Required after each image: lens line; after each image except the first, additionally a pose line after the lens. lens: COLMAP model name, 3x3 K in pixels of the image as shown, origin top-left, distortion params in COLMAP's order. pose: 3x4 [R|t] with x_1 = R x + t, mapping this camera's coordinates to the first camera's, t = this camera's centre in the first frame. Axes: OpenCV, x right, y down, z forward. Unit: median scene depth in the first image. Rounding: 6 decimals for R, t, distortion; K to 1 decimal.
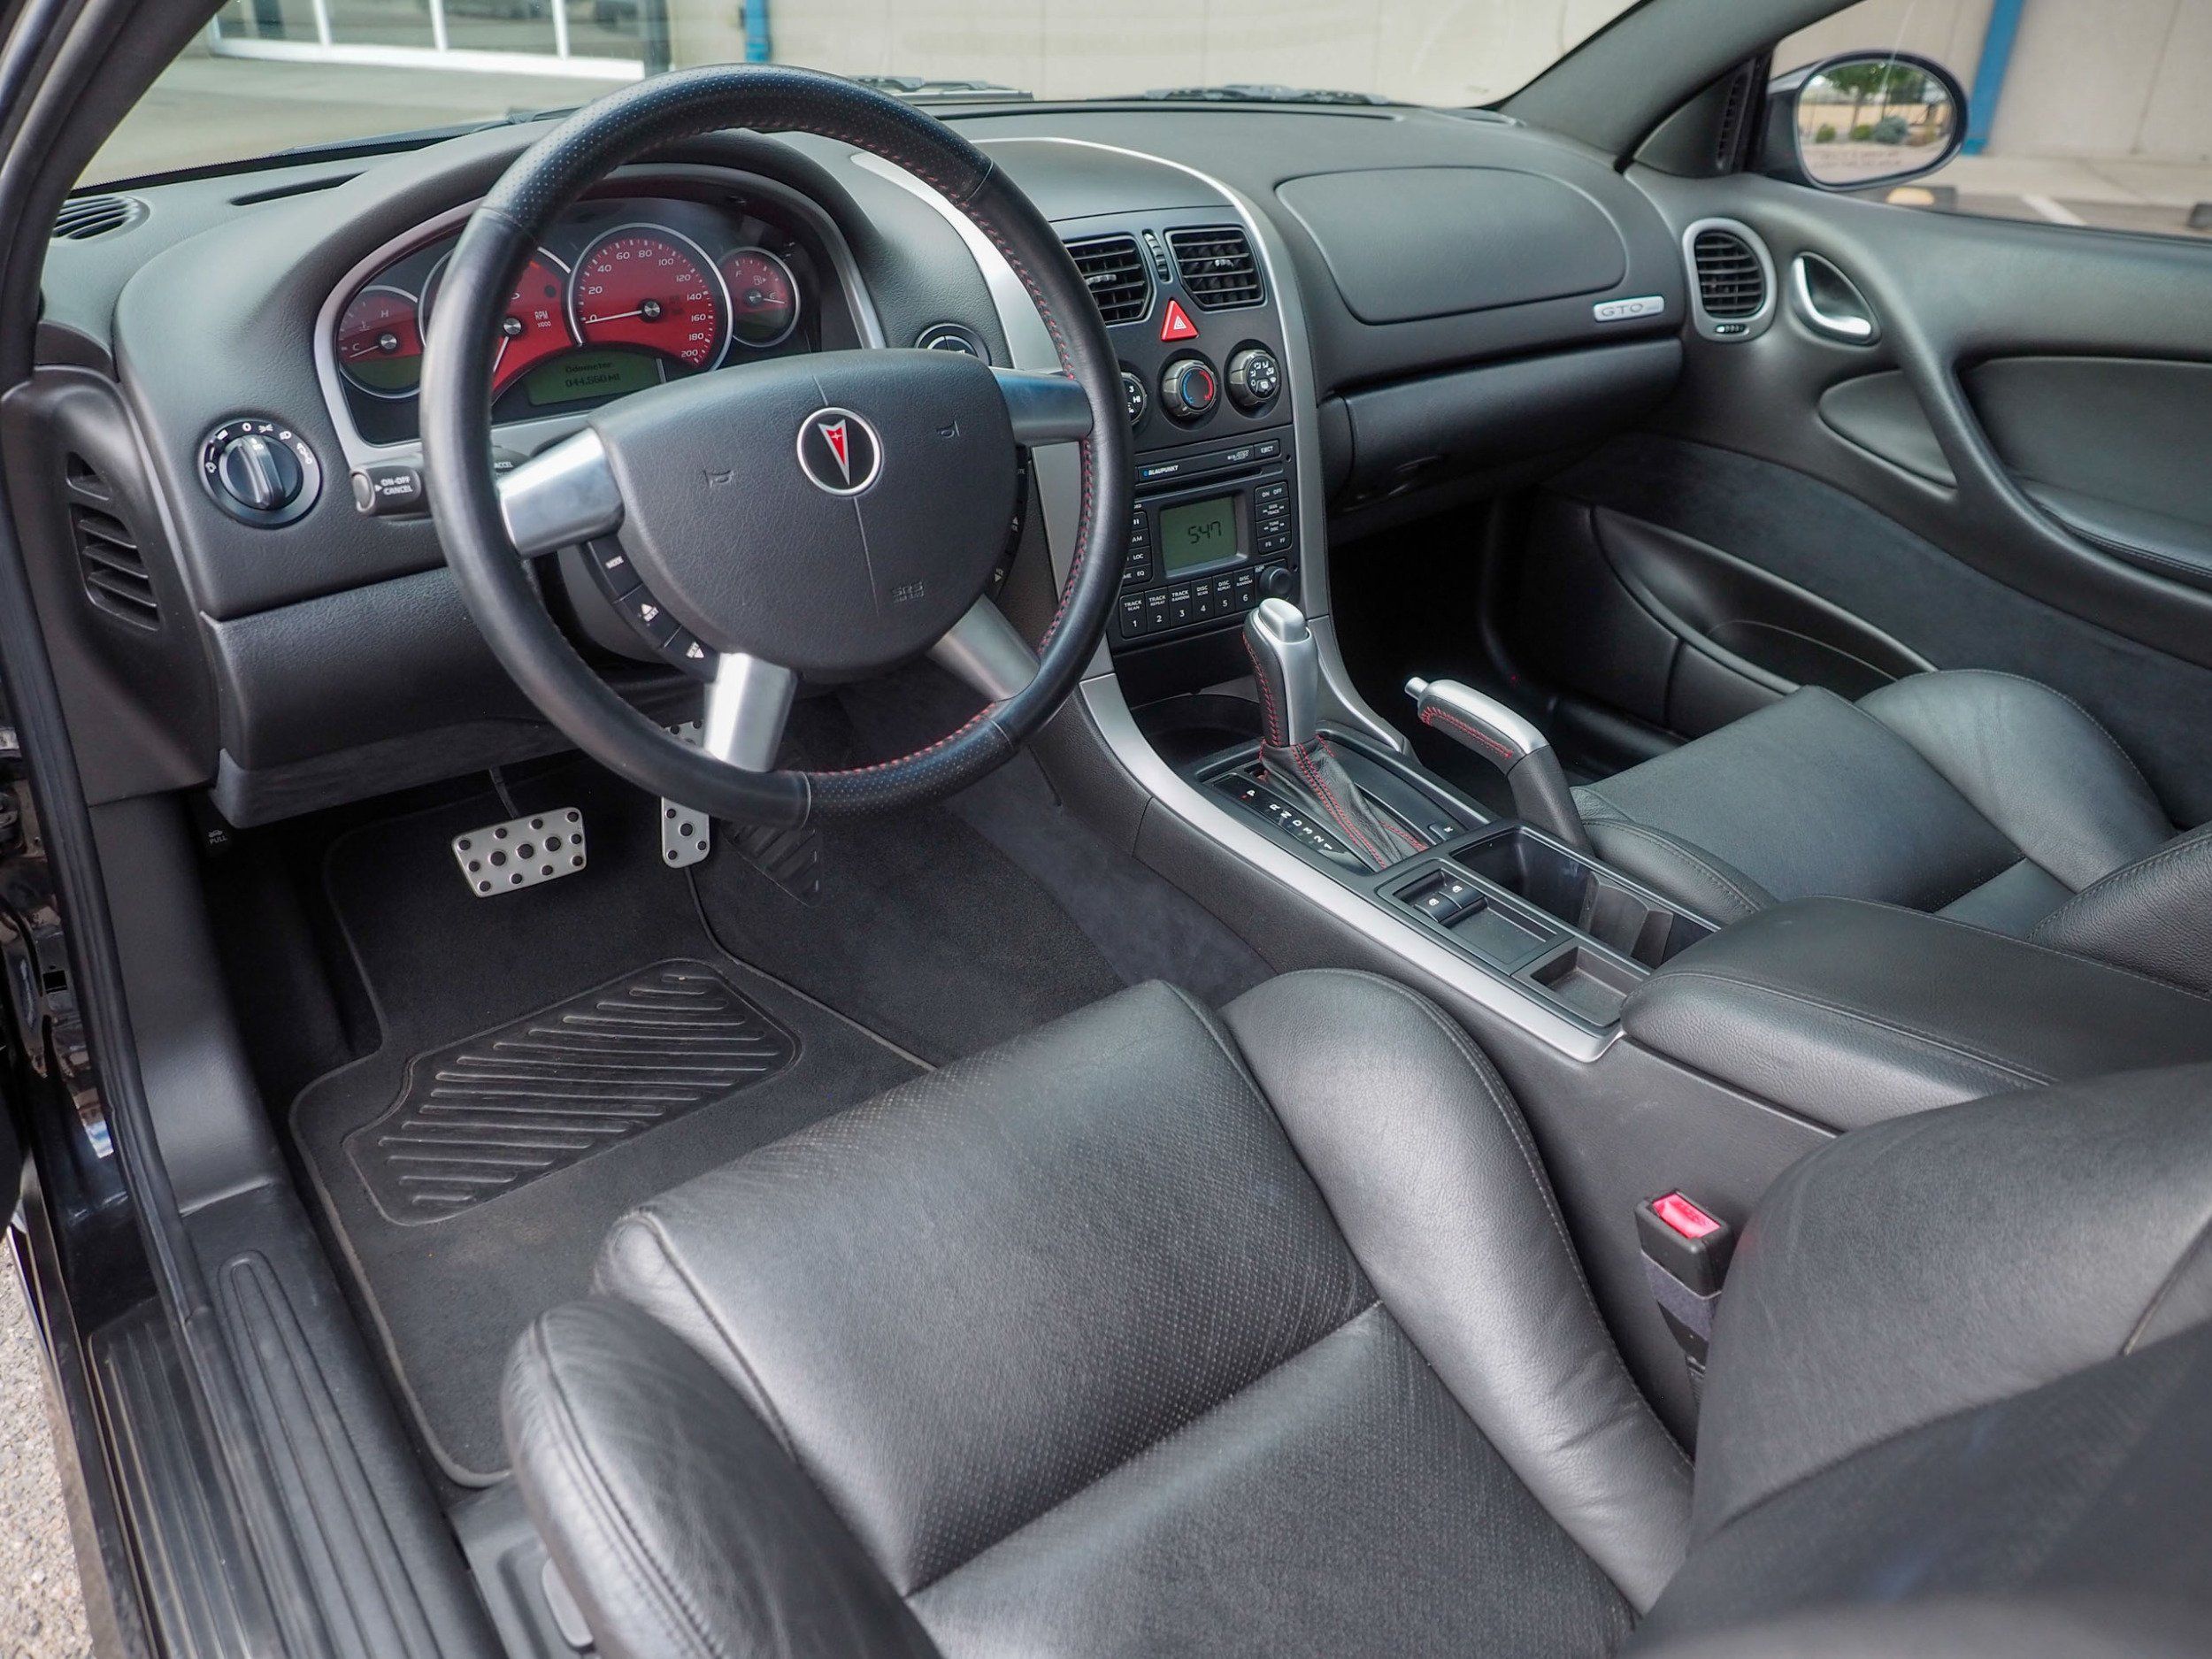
lens RADIAL K [[1619.1, 0, 1098.1], [0, 1619.1, 799.0], [0, 0, 1]] dist [-0.008249, -0.001201]
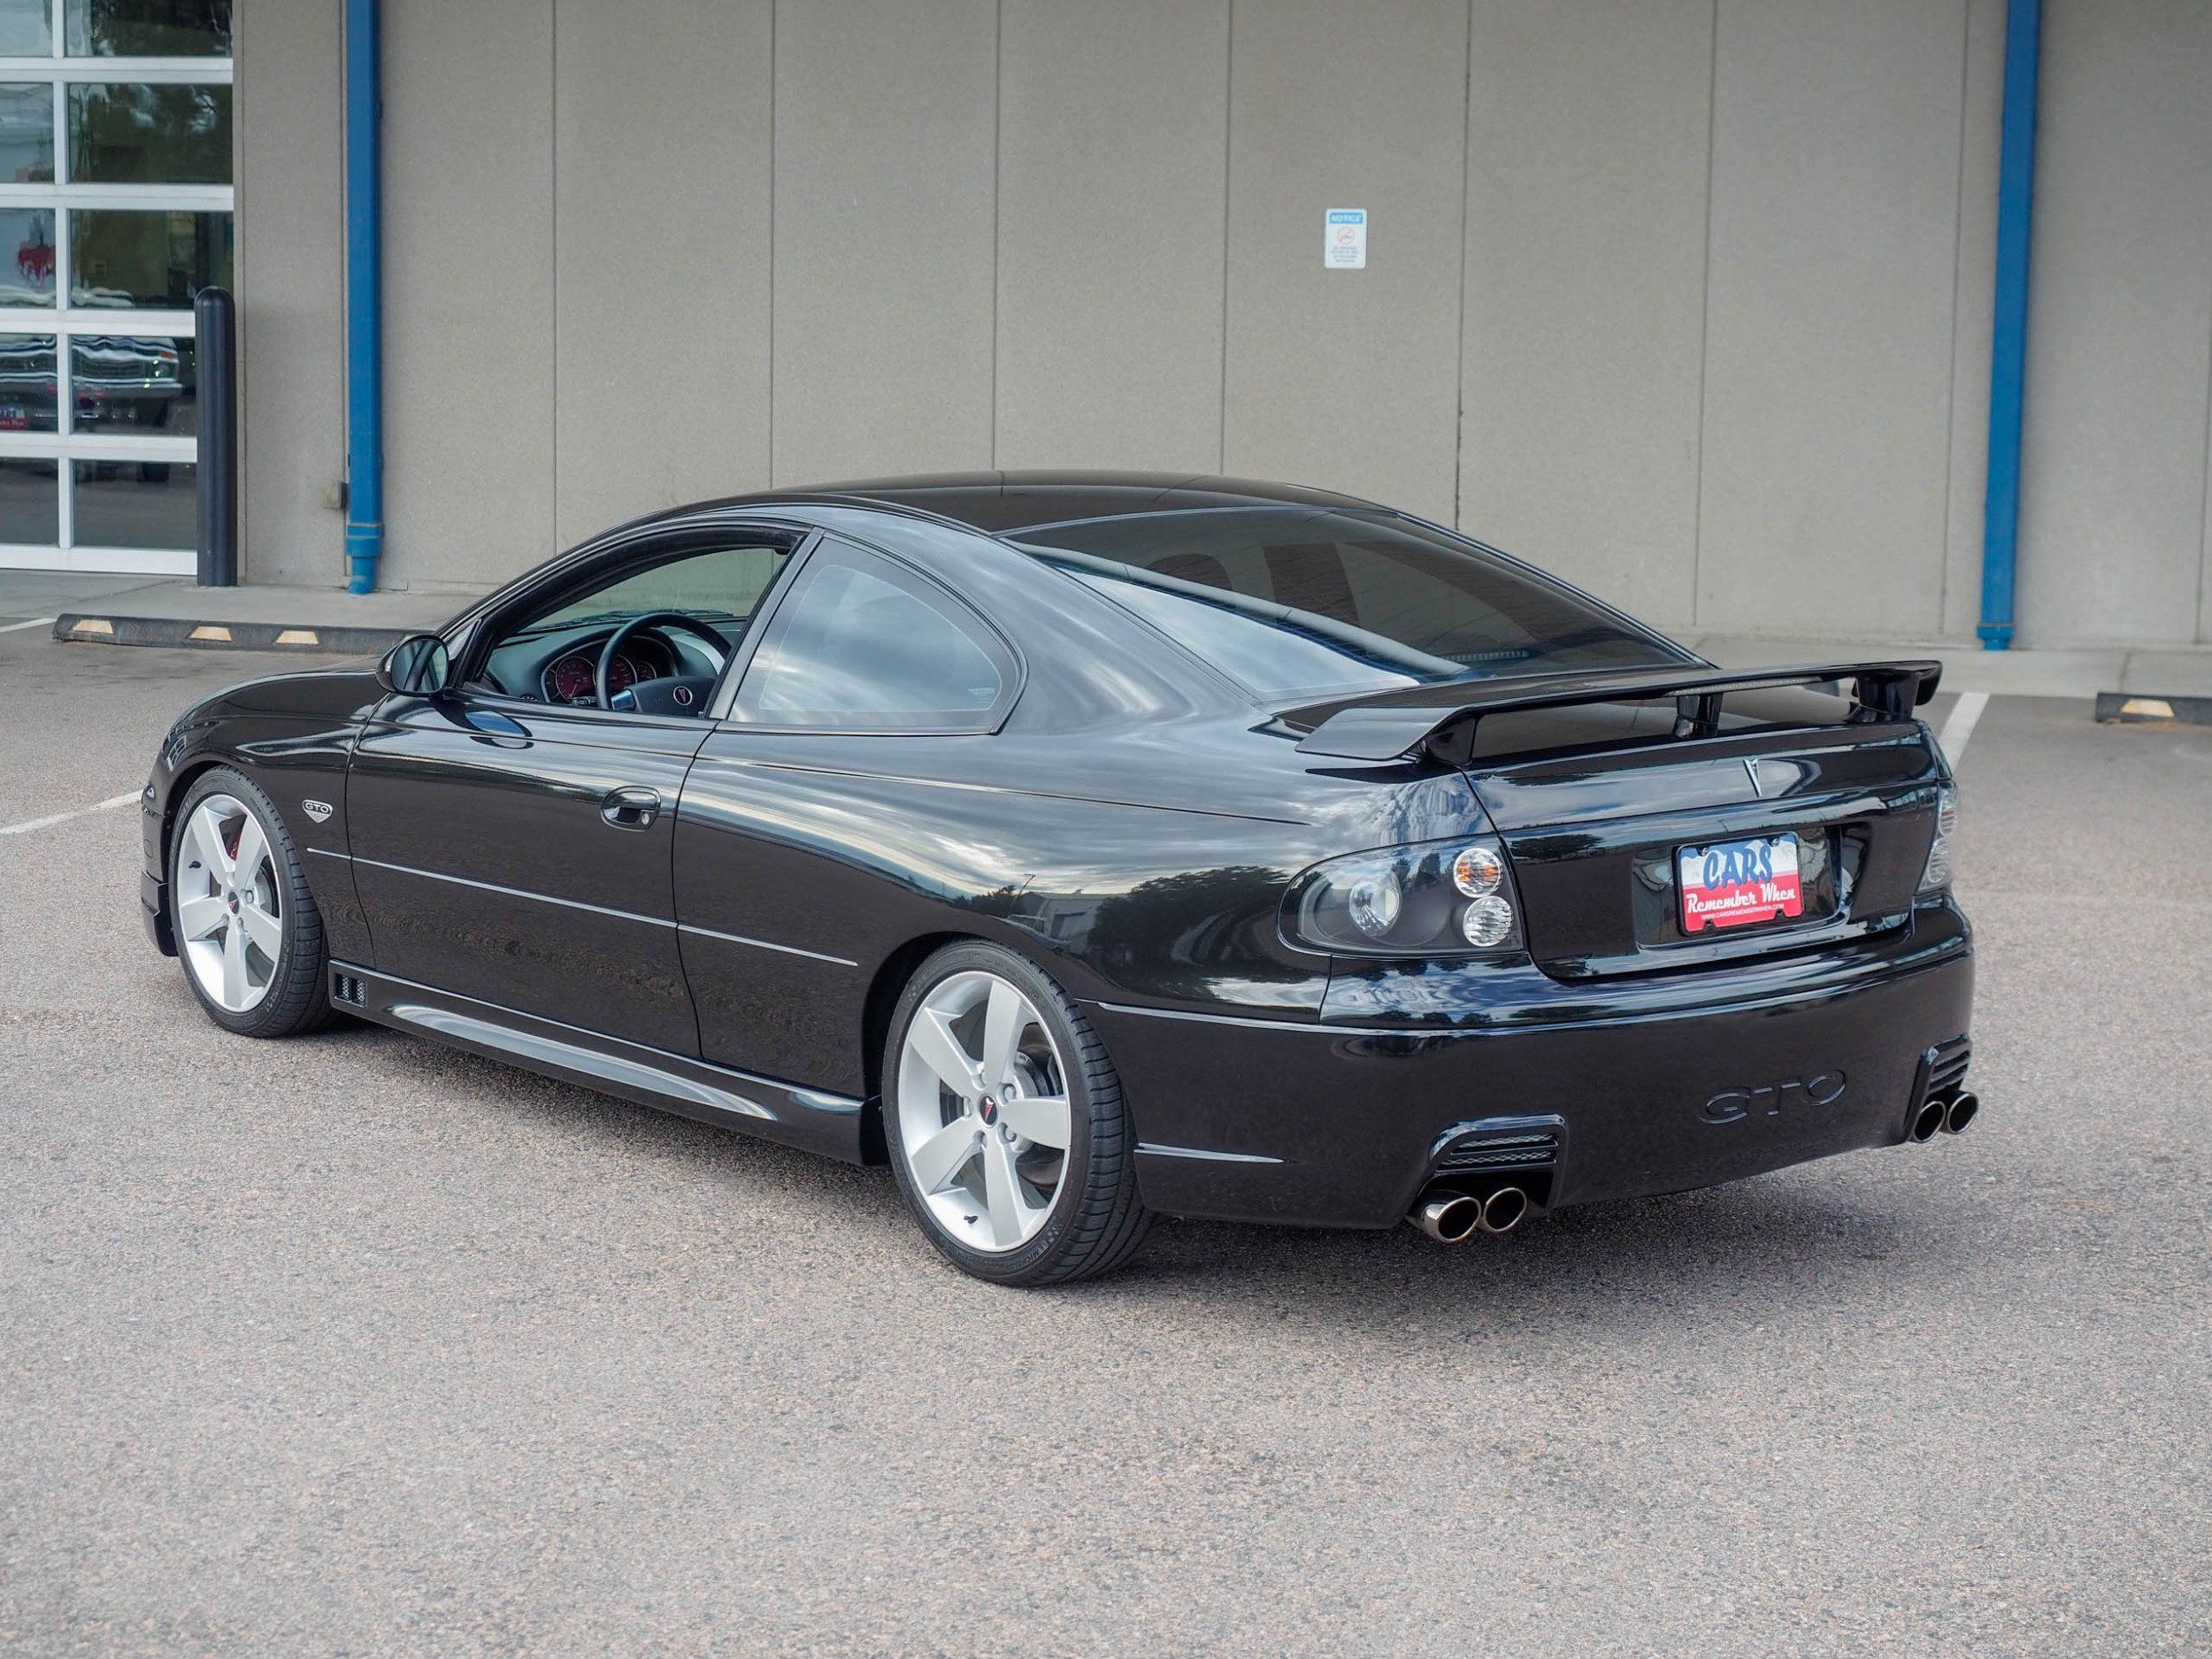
lens RADIAL K [[4121.9, 0, 1106.6], [0, 4121.9, 881.9], [0, 0, 1]] dist [-0.007614, 0.000000]
pose [[0.999050, -0.015255, 0.040822, 0.328568], [0.027830, 0.944186, -0.328234, 2.509014], [-0.033537, 0.329058, 0.943714, -5.953351]]
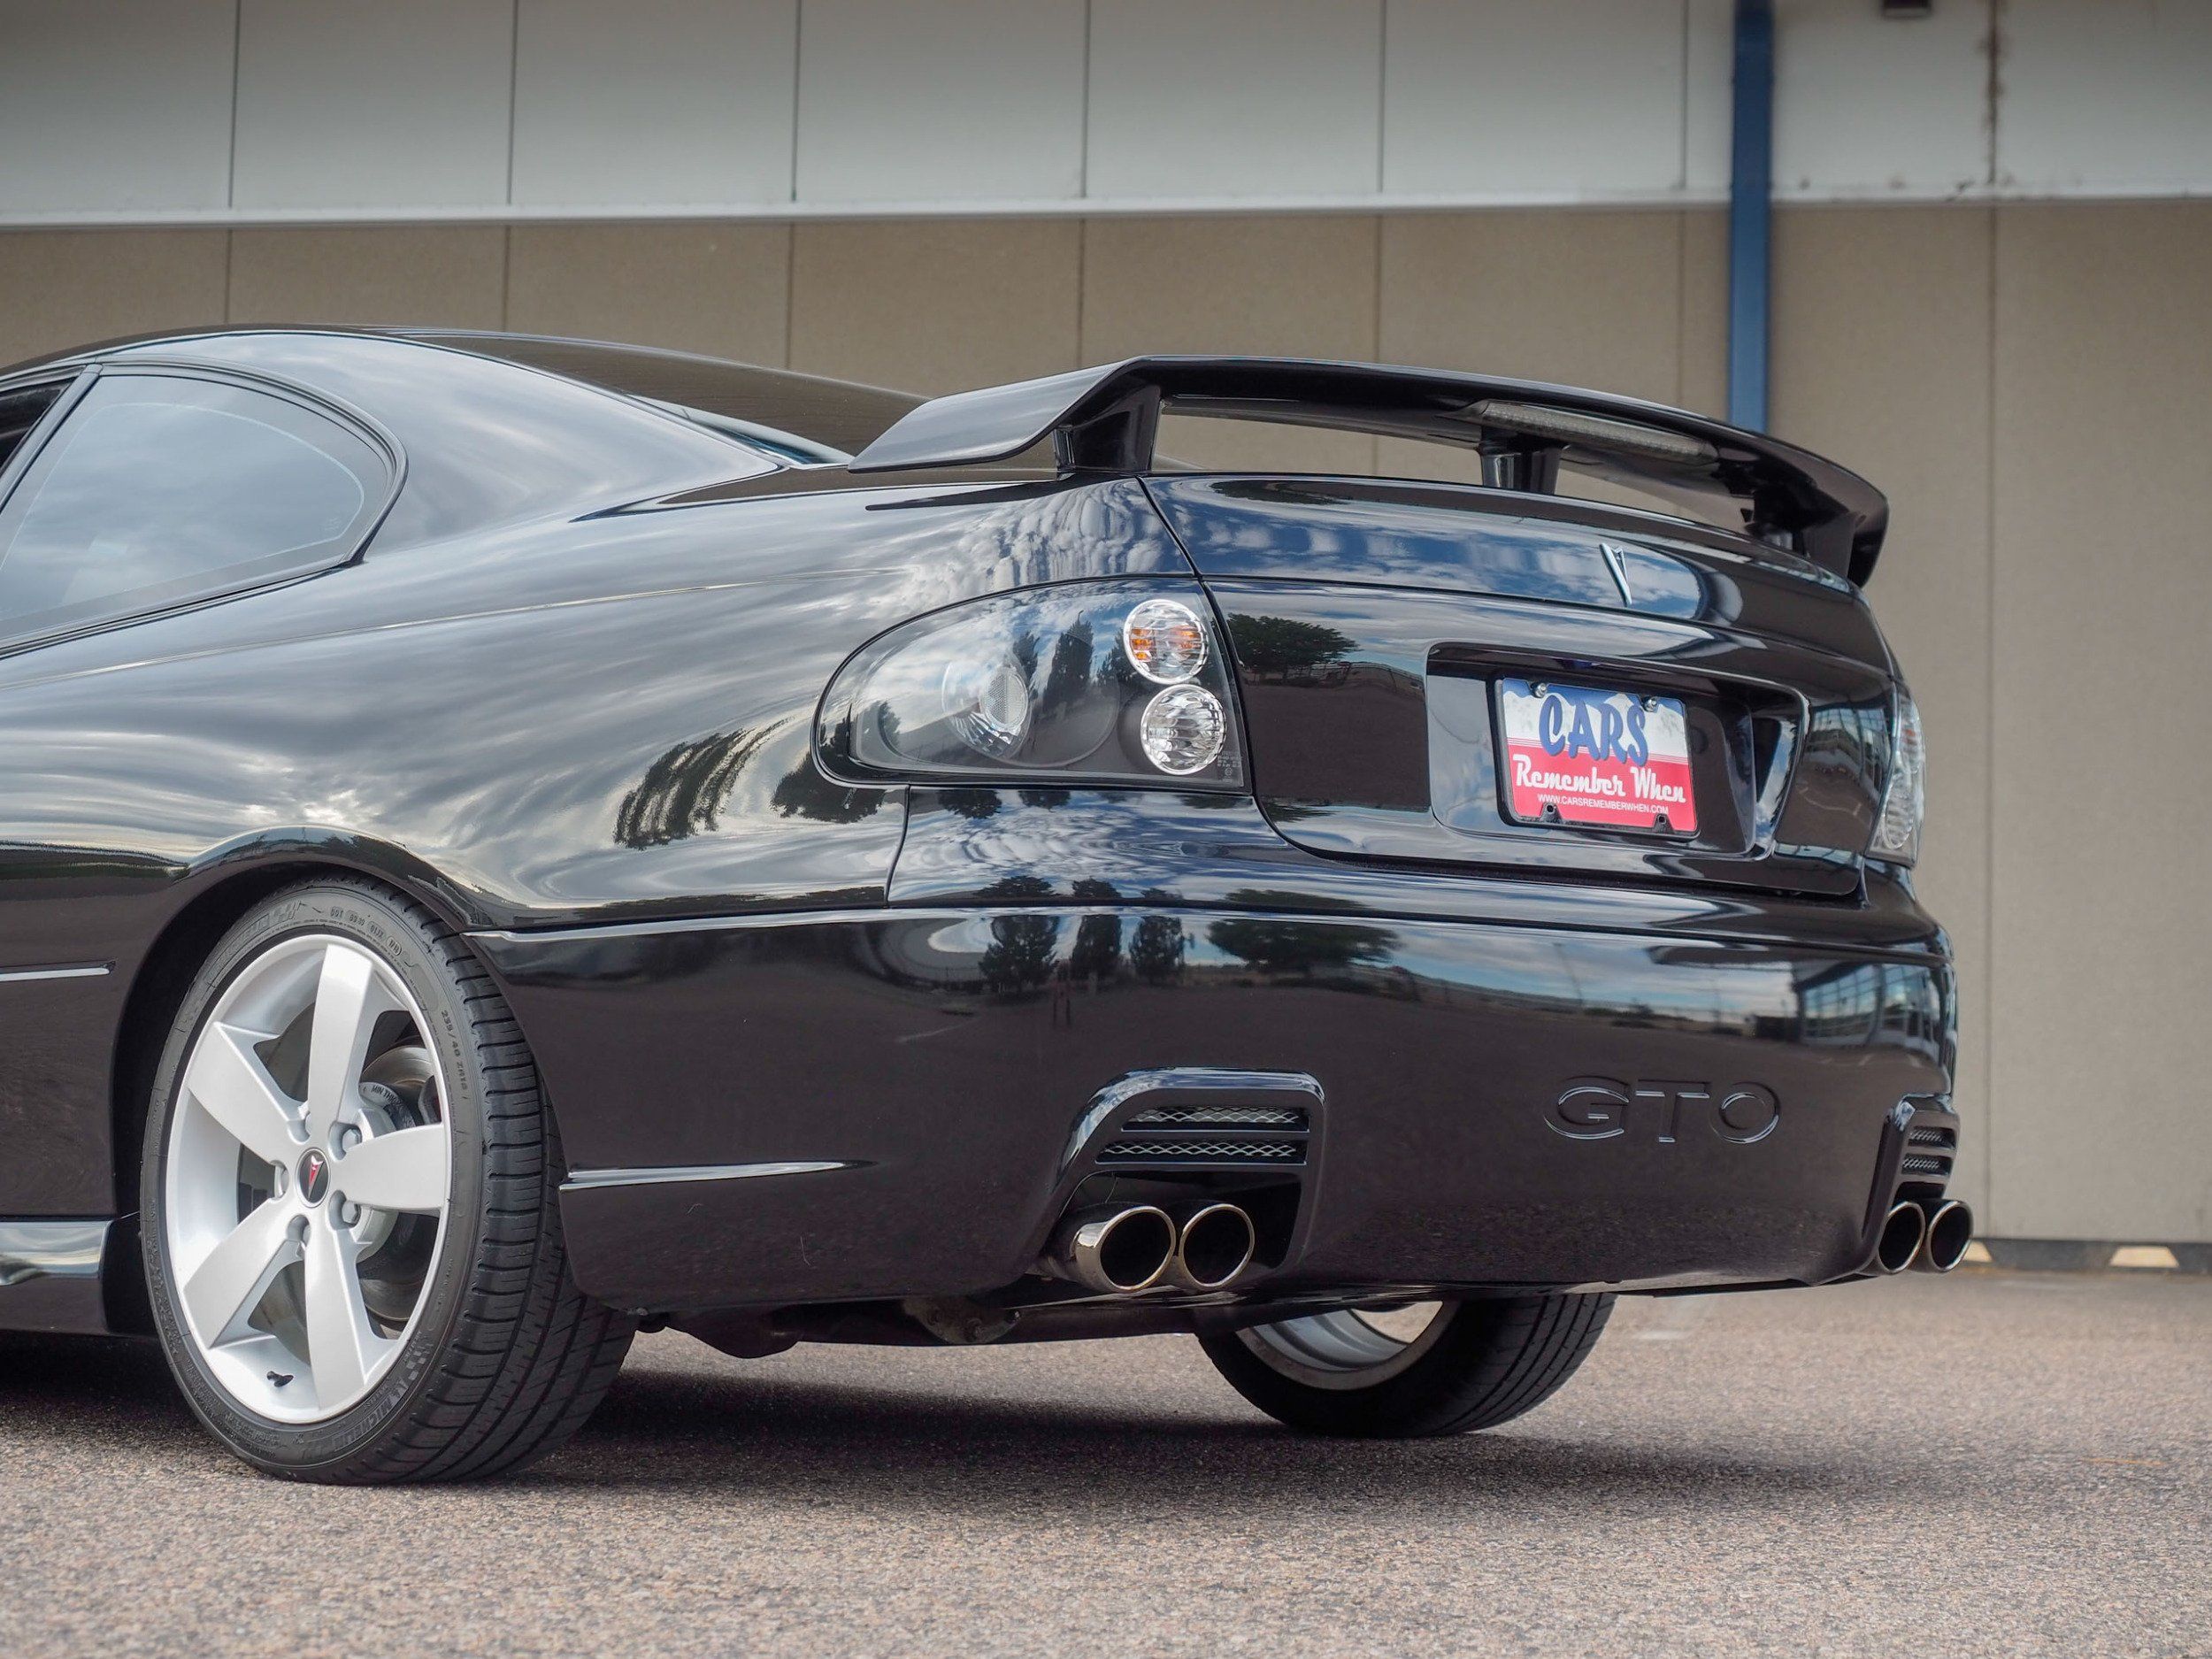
lens RADIAL K [[4367.7, 0, 1127.9], [0, 4367.7, 835.6], [0, 0, 1]] dist [0.017668, 0.000000]
pose [[0.990174, 0.009379, 0.139525, 0.553578], [0.066394, 0.846588, -0.528092, 2.587317], [-0.123074, 0.532166, 0.837647, -3.534751]]
